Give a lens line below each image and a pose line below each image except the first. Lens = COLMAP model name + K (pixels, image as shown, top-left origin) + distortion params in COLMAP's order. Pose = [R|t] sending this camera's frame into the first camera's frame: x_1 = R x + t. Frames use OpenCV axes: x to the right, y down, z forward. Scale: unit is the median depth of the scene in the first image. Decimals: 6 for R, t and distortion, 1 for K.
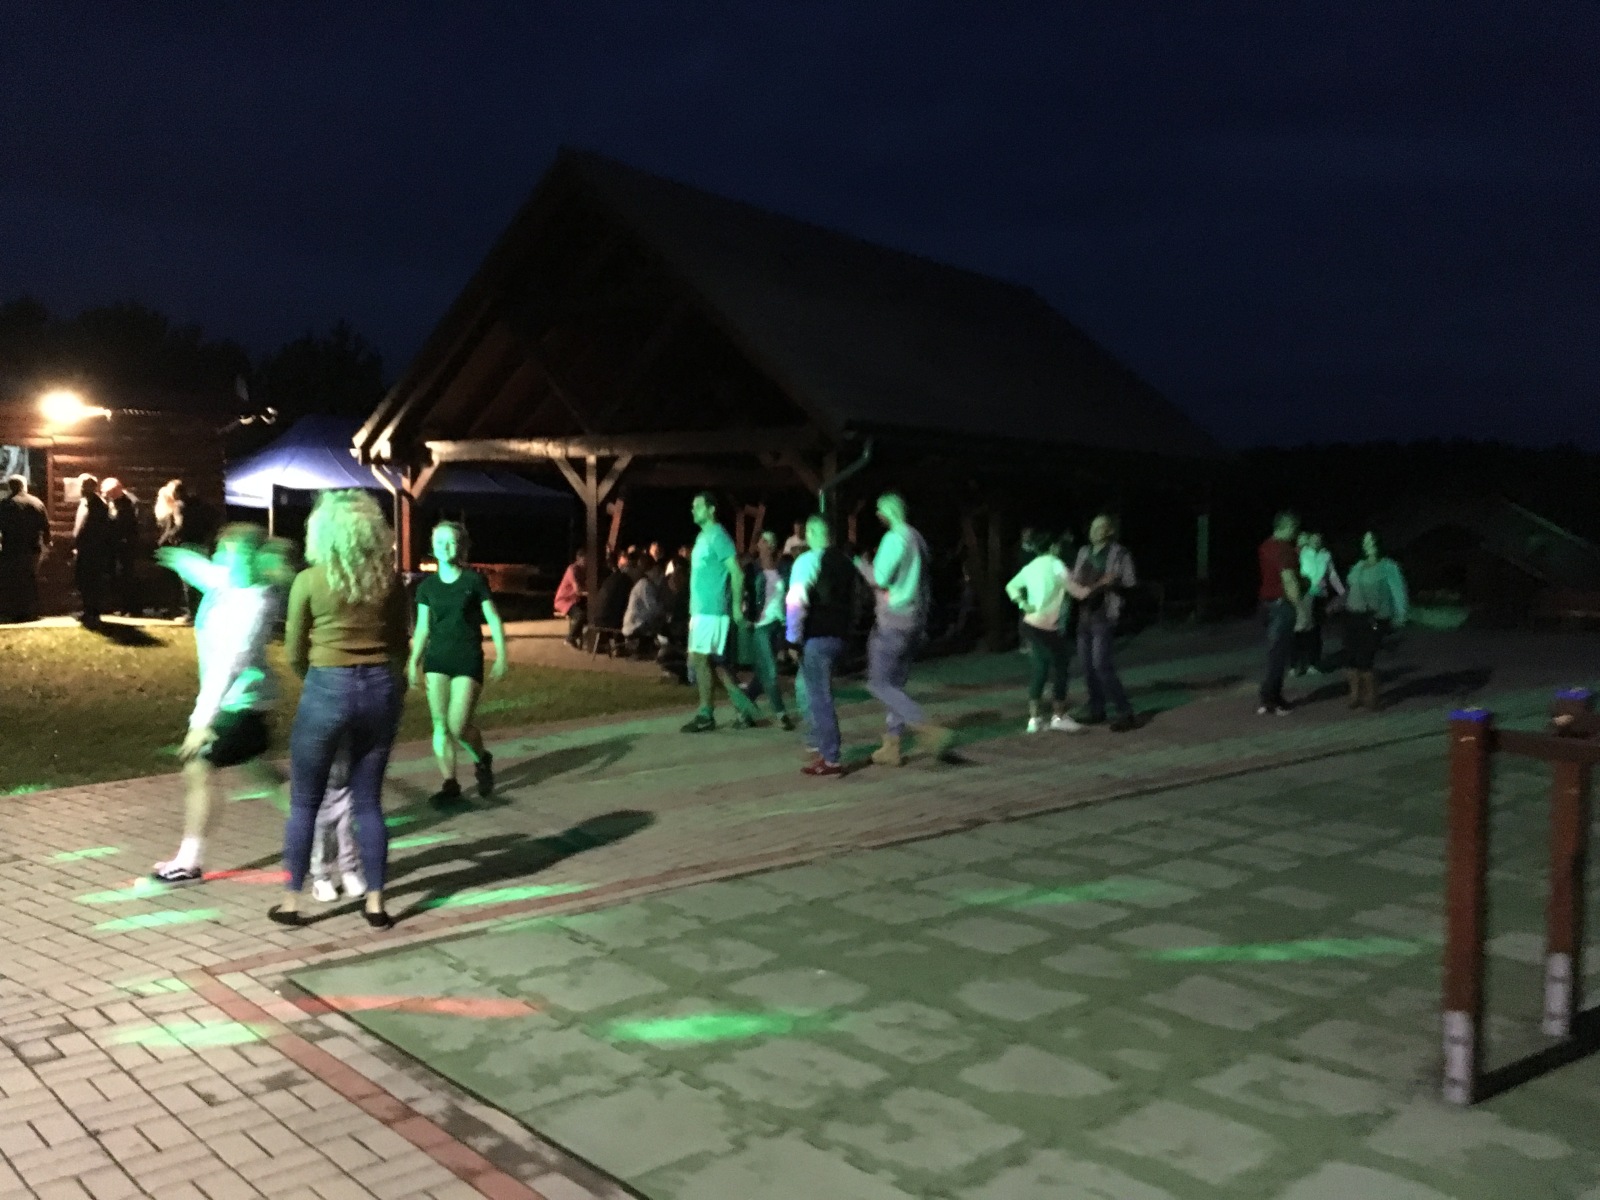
lens RADIAL K [[1355.2, 0, 810.3], [0, 1355.2, 609.3], [0, 0, 1]] dist [0.085758, -0.137783]
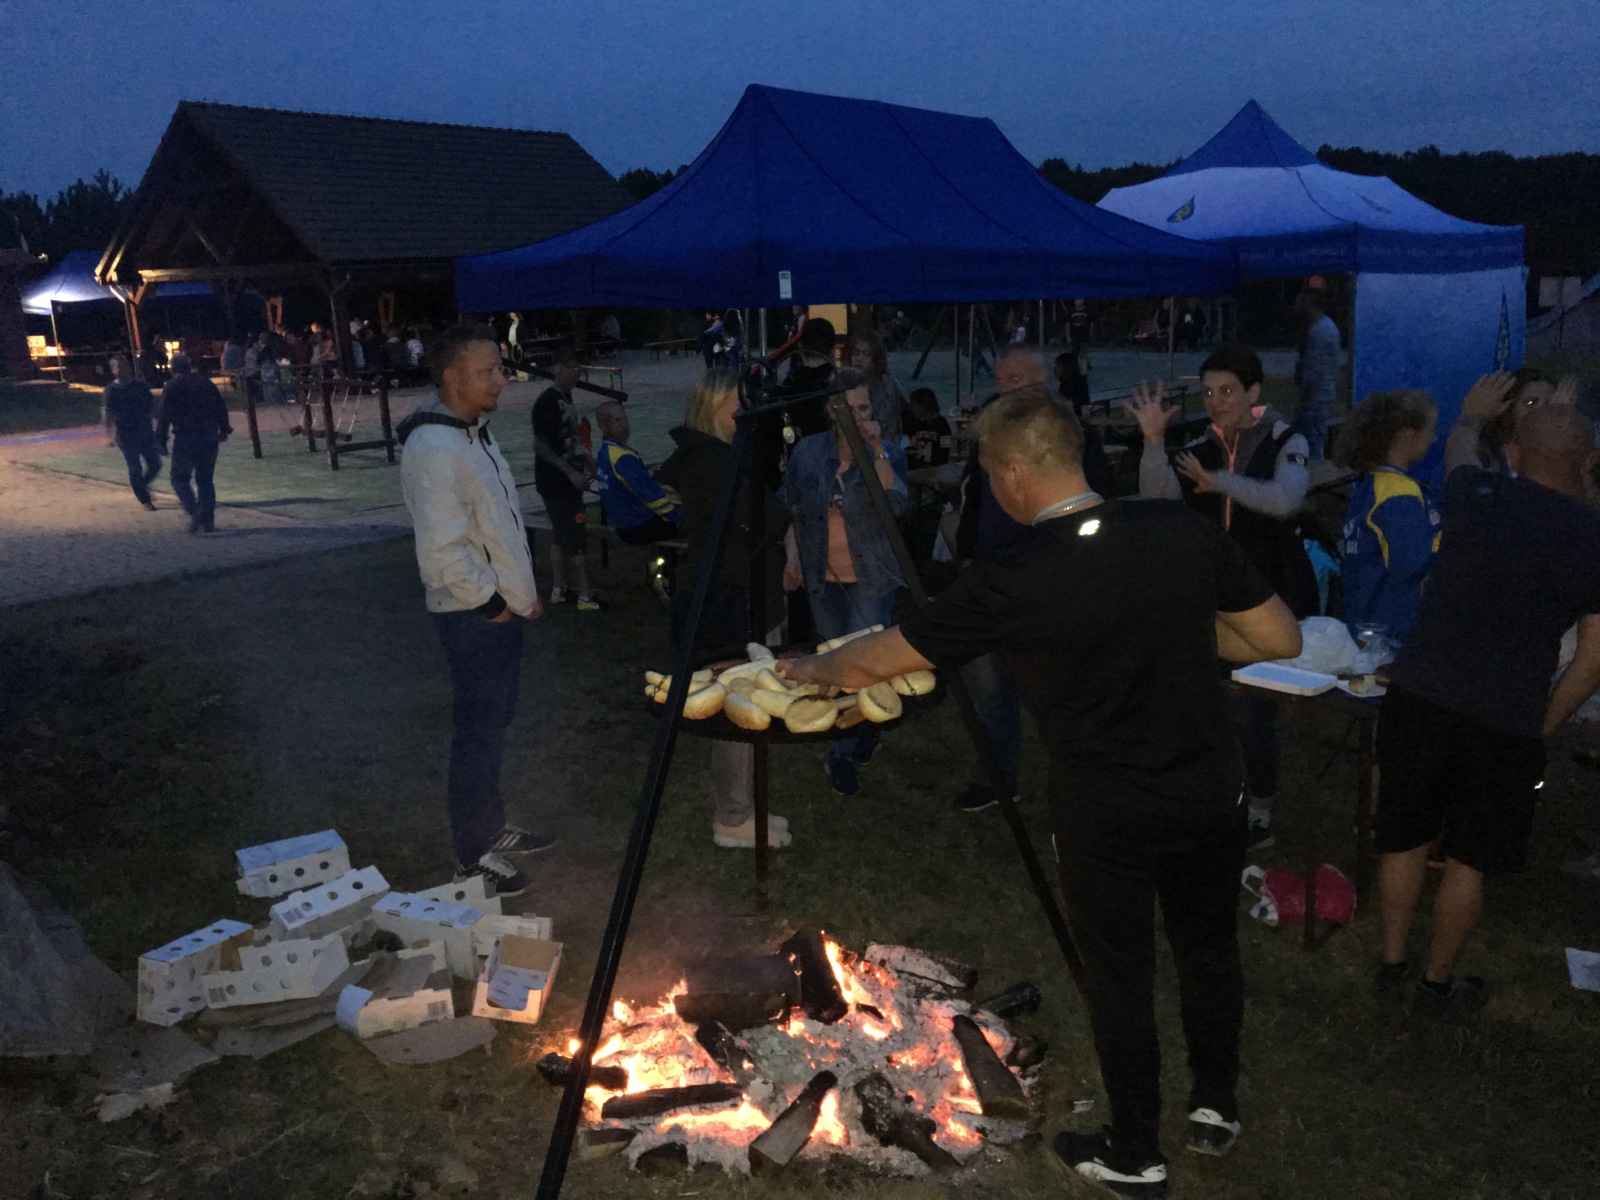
lens RADIAL K [[1355.2, 0, 801.8], [0, 1355.2, 600.4], [0, 0, 1]] dist [0.085758, -0.137783]
pose [[0.996733, -0.062600, 0.051041, 1.461320], [0.052495, 0.982325, 0.179670, 0.054505], [-0.061387, -0.176404, 0.982402, -2.719603]]
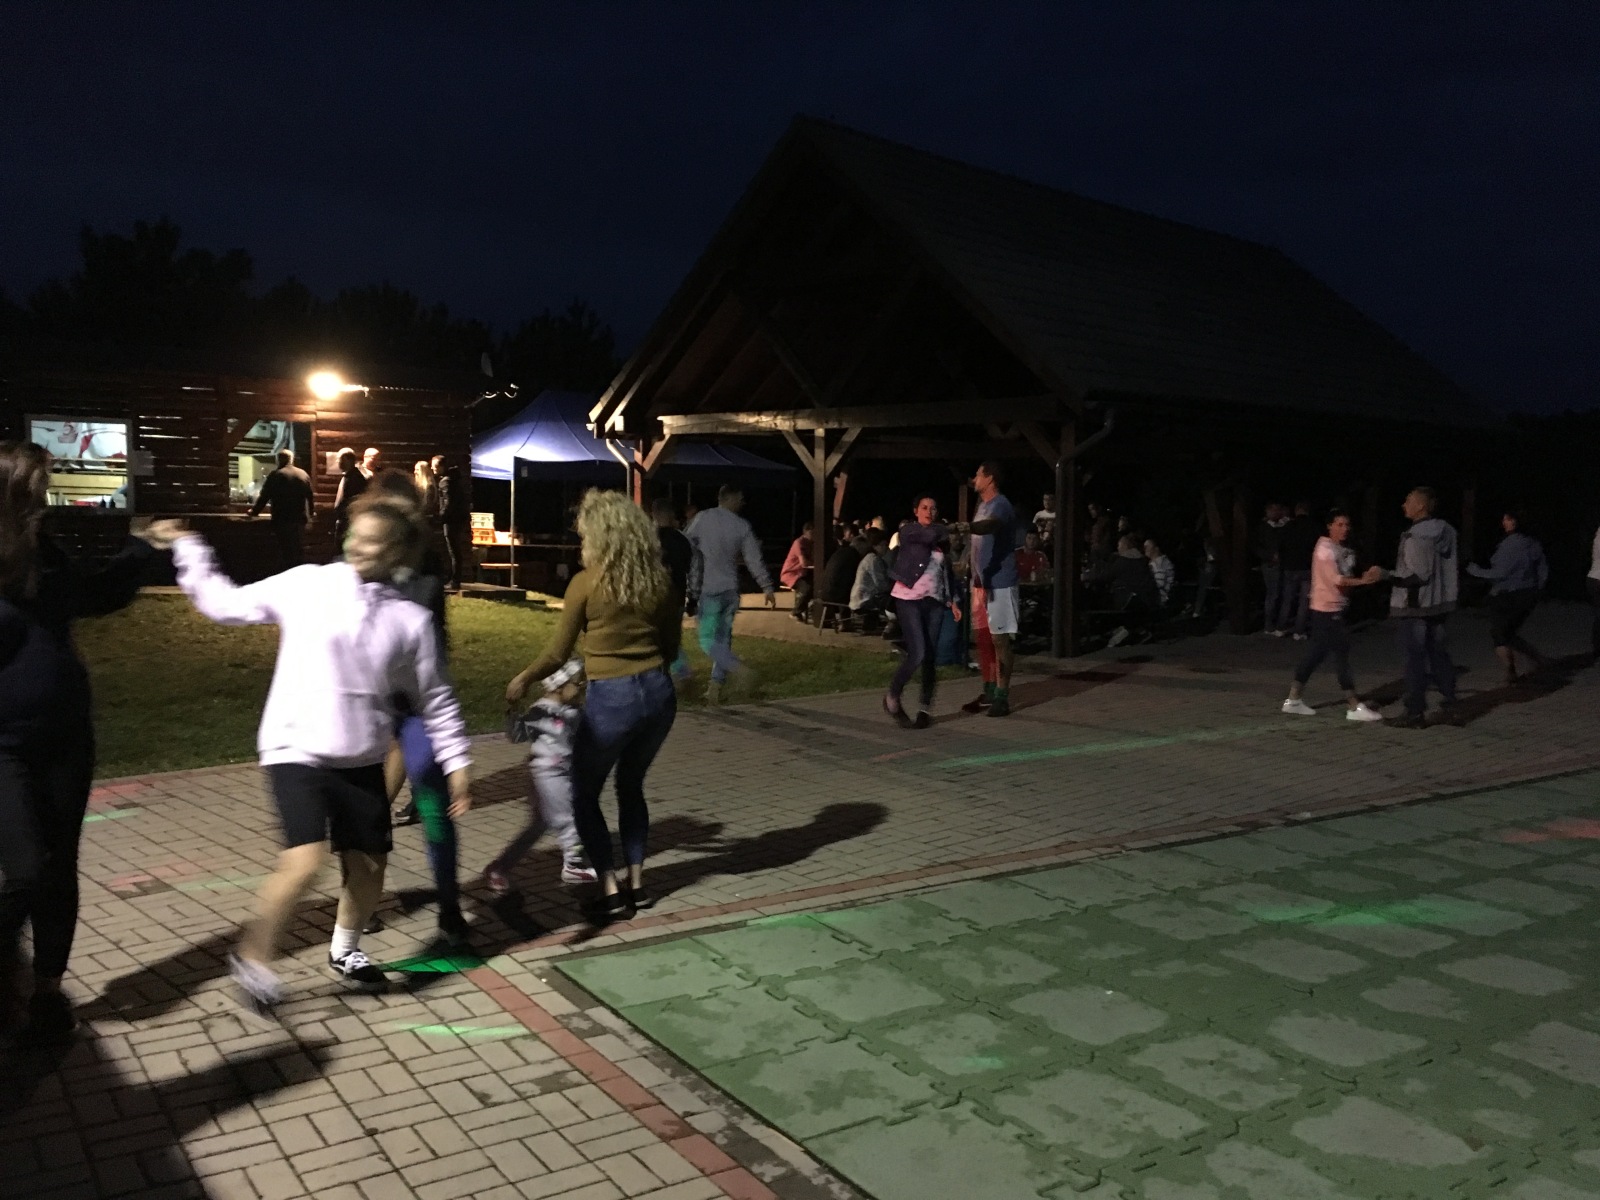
lens RADIAL K [[1355.2, 0, 811.7], [0, 1355.2, 591.6], [0, 0, 1]] dist [0.085758, -0.137783]
pose [[0.988368, 0.014317, -0.151408, -0.046531], [-0.013202, 0.999878, 0.008364, -0.005891], [0.151510, -0.006268, 0.988436, 0.058275]]
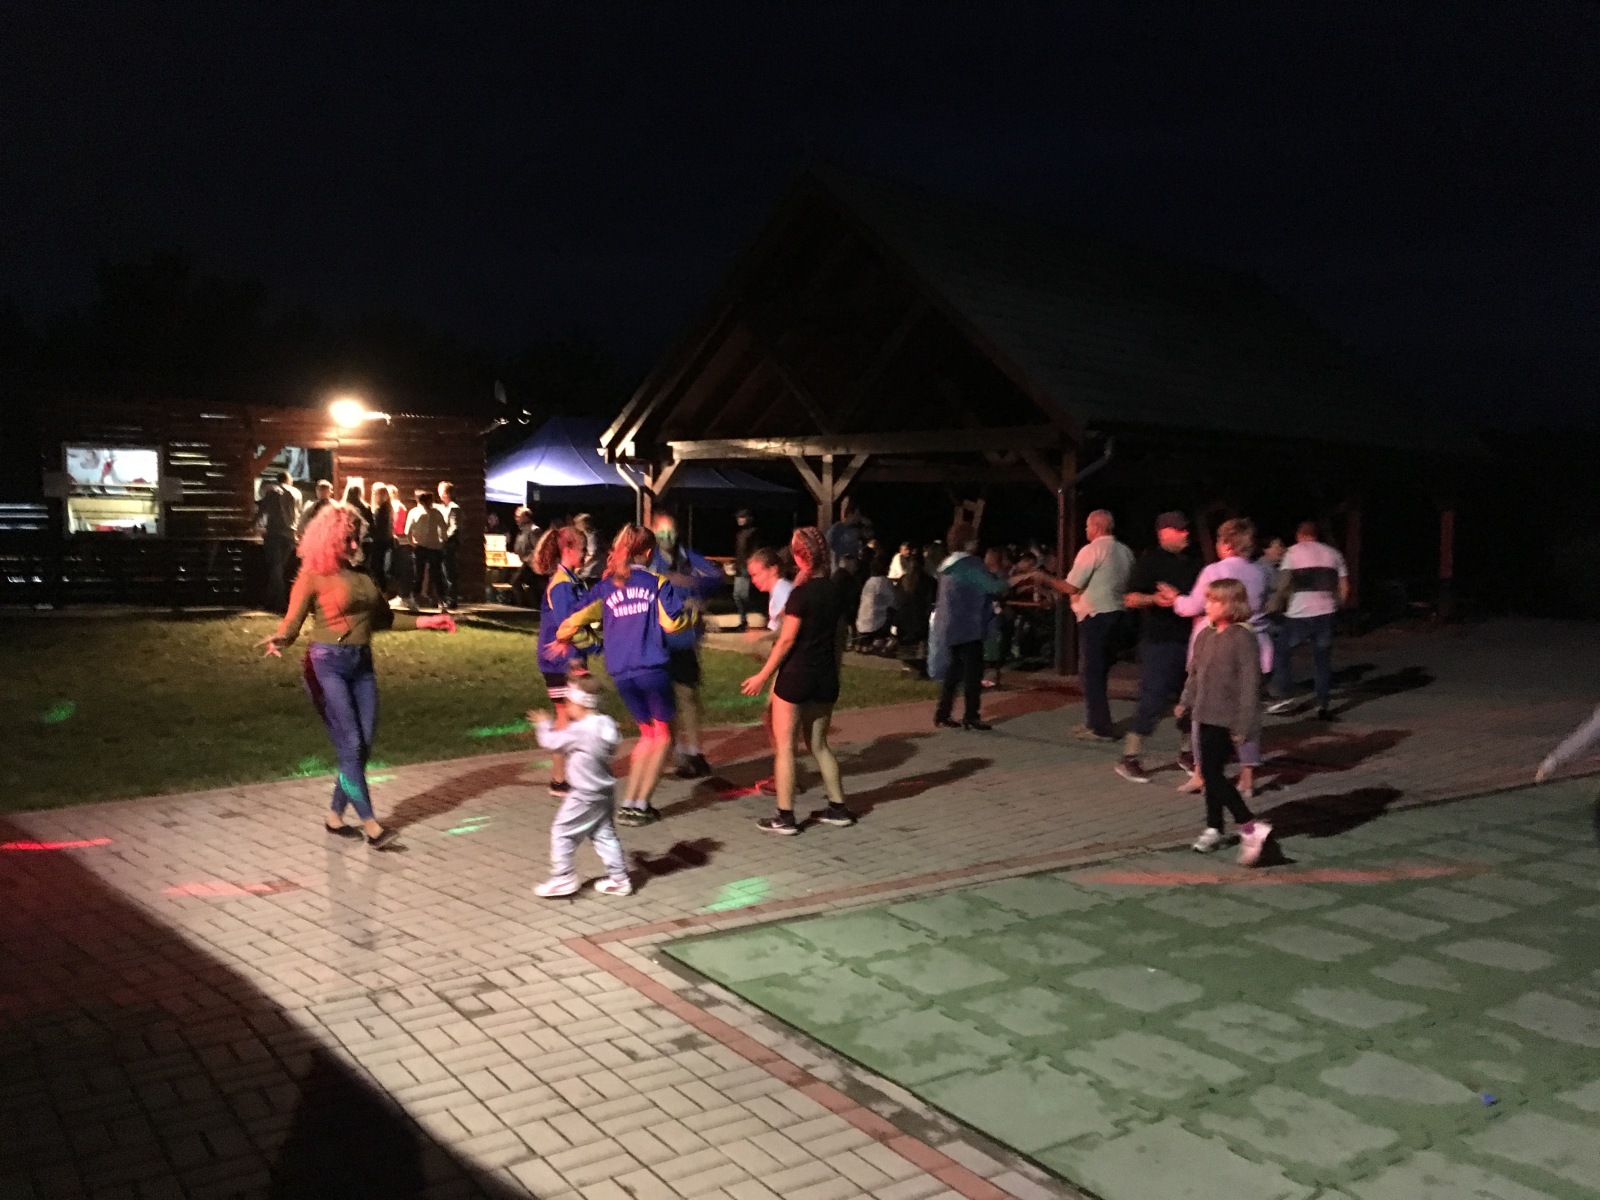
lens RADIAL K [[1355.2, 0, 809.2], [0, 1355.2, 584.7], [0, 0, 1]] dist [0.085758, -0.137783]
pose [[0.990134, 0.009598, -0.139795, -0.091997], [-0.011004, 0.999896, -0.009286, -0.013521], [0.139691, 0.010733, 0.990137, -0.063371]]
